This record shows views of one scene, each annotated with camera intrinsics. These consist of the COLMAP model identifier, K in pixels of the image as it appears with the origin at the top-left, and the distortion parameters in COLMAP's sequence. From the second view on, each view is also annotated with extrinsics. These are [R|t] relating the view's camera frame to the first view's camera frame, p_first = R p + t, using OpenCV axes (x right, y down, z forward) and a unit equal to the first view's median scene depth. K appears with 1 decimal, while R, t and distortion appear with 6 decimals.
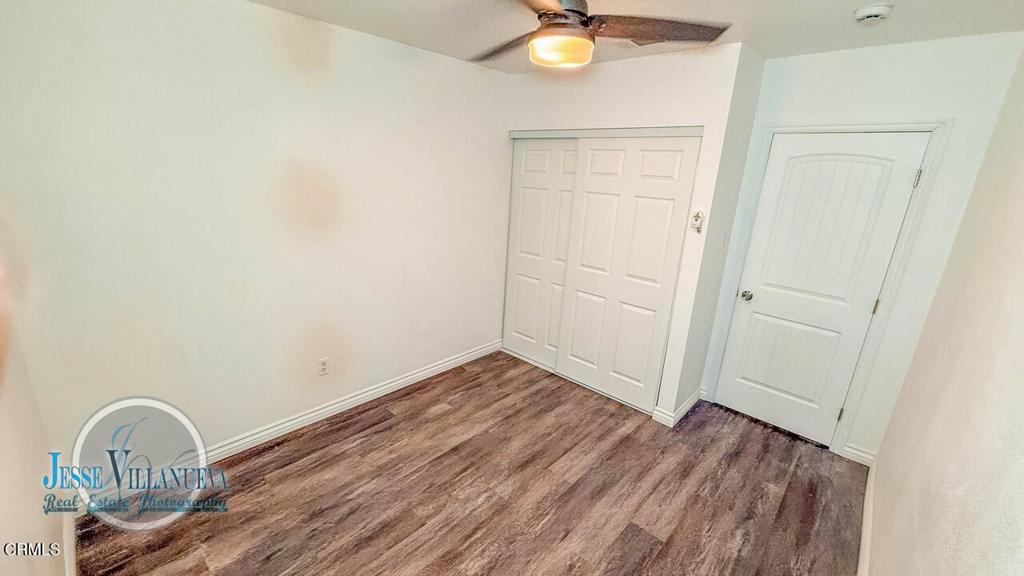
lens RADIAL K [[409.9, 0, 509.1], [0, 409.9, 286.5], [0, 0, 1]] dist [0.001599, -0.000012]
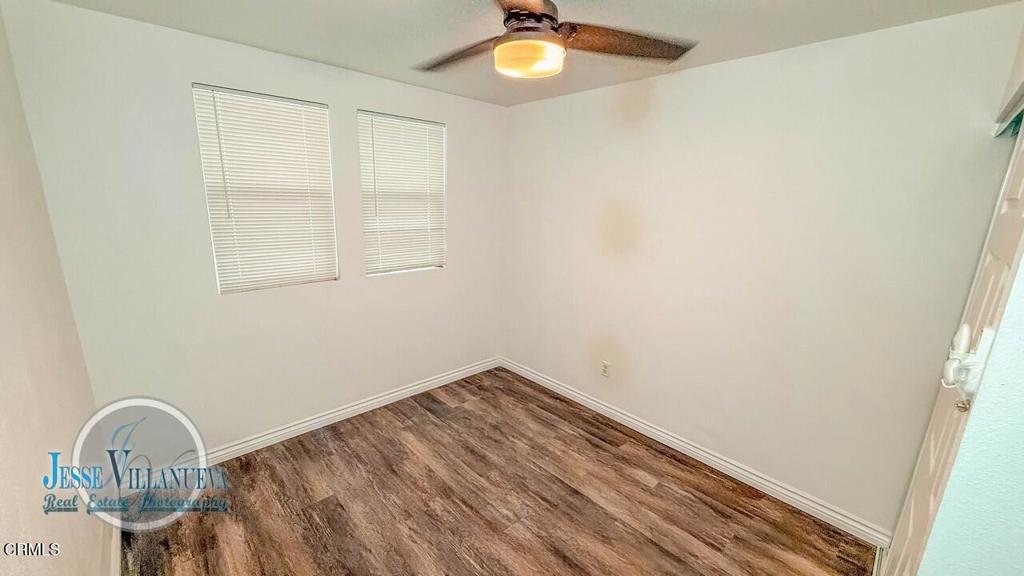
lens RADIAL K [[409.9, 0, 512.7], [0, 409.9, 293.0], [0, 0, 1]] dist [0.001599, -0.000012]
pose [[-0.059763, 0.186446, -0.980646, 0.701564], [-0.310985, 0.930033, 0.195775, -0.159171], [0.948534, 0.316666, 0.002400, 0.718801]]
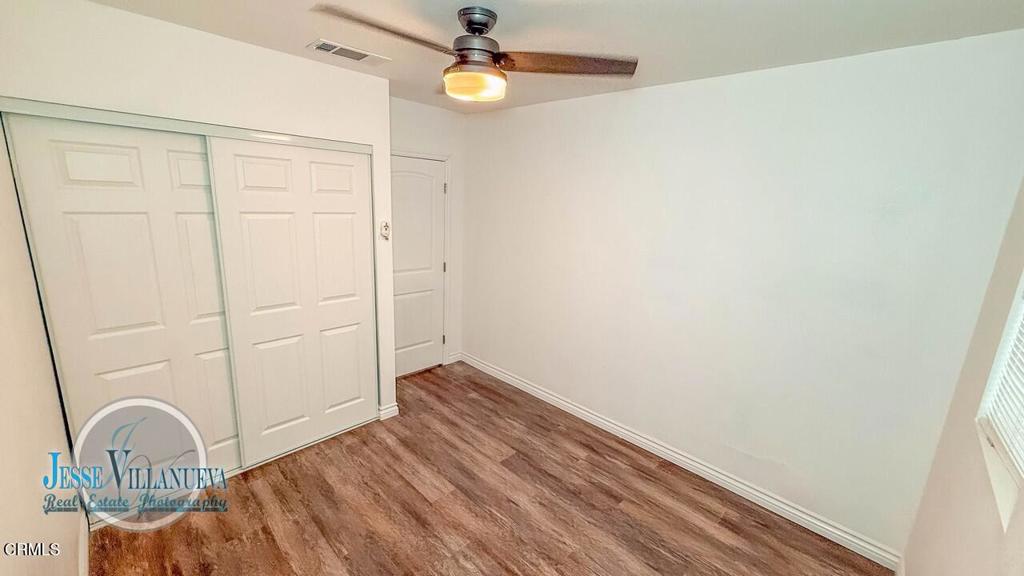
lens RADIAL K [[409.9, 0, 507.0], [0, 409.9, 286.6], [0, 0, 1]] dist [0.001599, -0.000012]
pose [[0.035194, -0.260766, 0.964760, -0.649910], [0.239762, 0.939368, 0.245156, -0.207037], [-0.970193, 0.222685, 0.095582, 0.595840]]
